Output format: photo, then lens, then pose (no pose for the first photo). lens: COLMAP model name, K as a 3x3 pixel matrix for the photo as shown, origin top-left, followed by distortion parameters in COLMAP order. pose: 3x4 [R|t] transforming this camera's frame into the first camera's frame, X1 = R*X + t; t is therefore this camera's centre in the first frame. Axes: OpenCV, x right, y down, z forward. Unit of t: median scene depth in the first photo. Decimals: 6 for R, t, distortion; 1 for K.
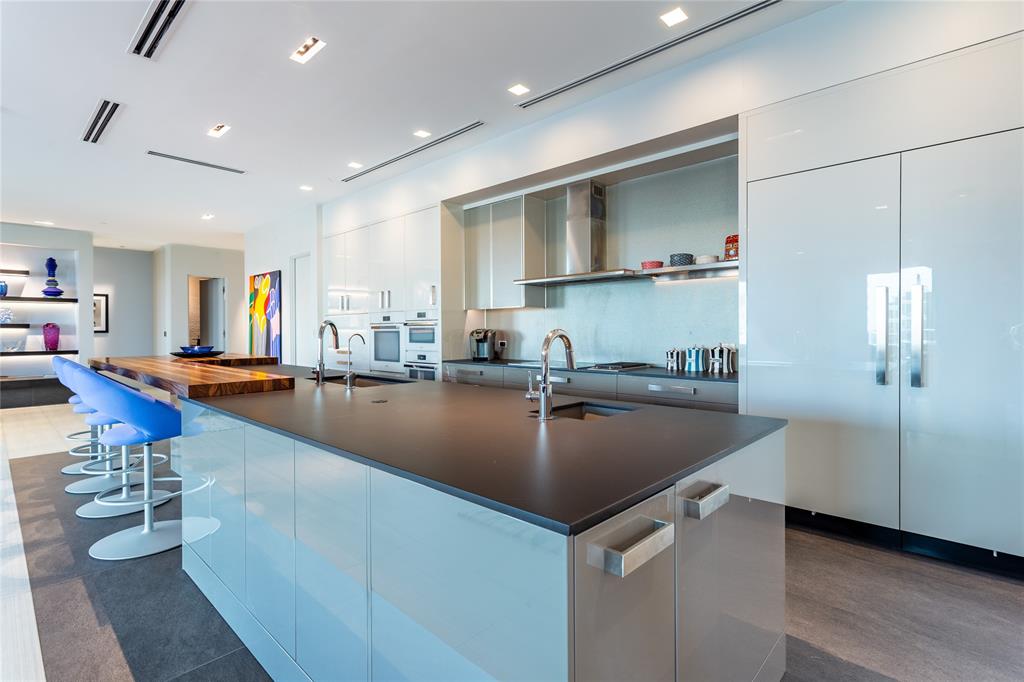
lens RADIAL K [[499.4, 0, 516.3], [0, 499.4, 335.2], [0, 0, 1]] dist [0.009655, 0.000783]
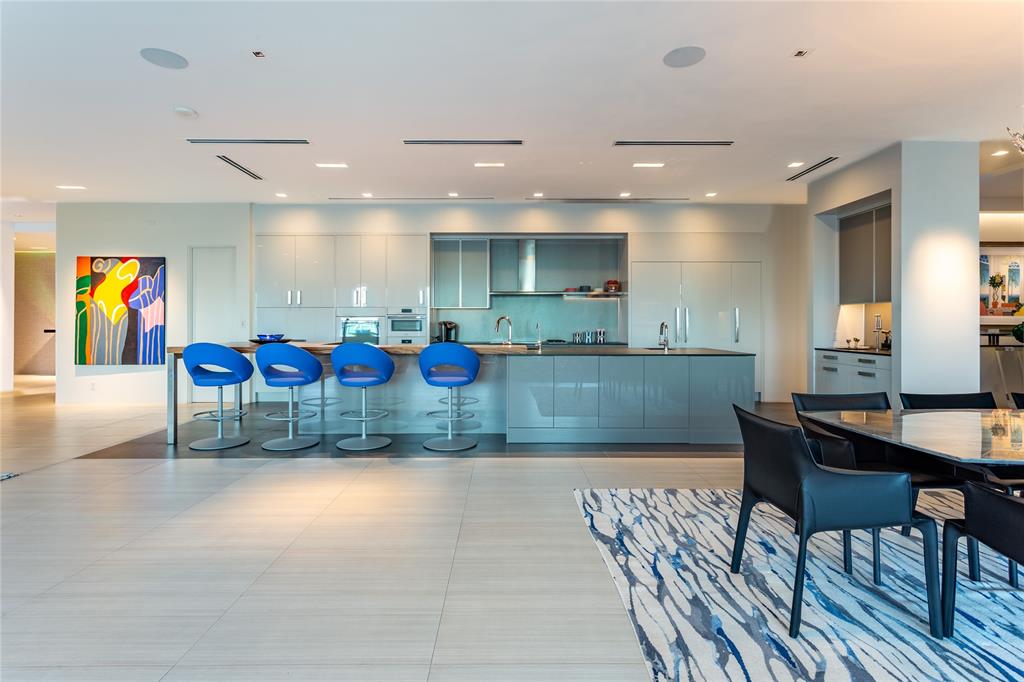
lens RADIAL K [[499.4, 0, 513.7], [0, 499.4, 341.4], [0, 0, 1]] dist [0.009655, 0.000783]
pose [[0.719451, -0.028140, 0.693973, -0.980829], [0.001648, 0.999245, 0.038810, -0.009670], [-0.694541, -0.026778, 0.718955, -0.215312]]
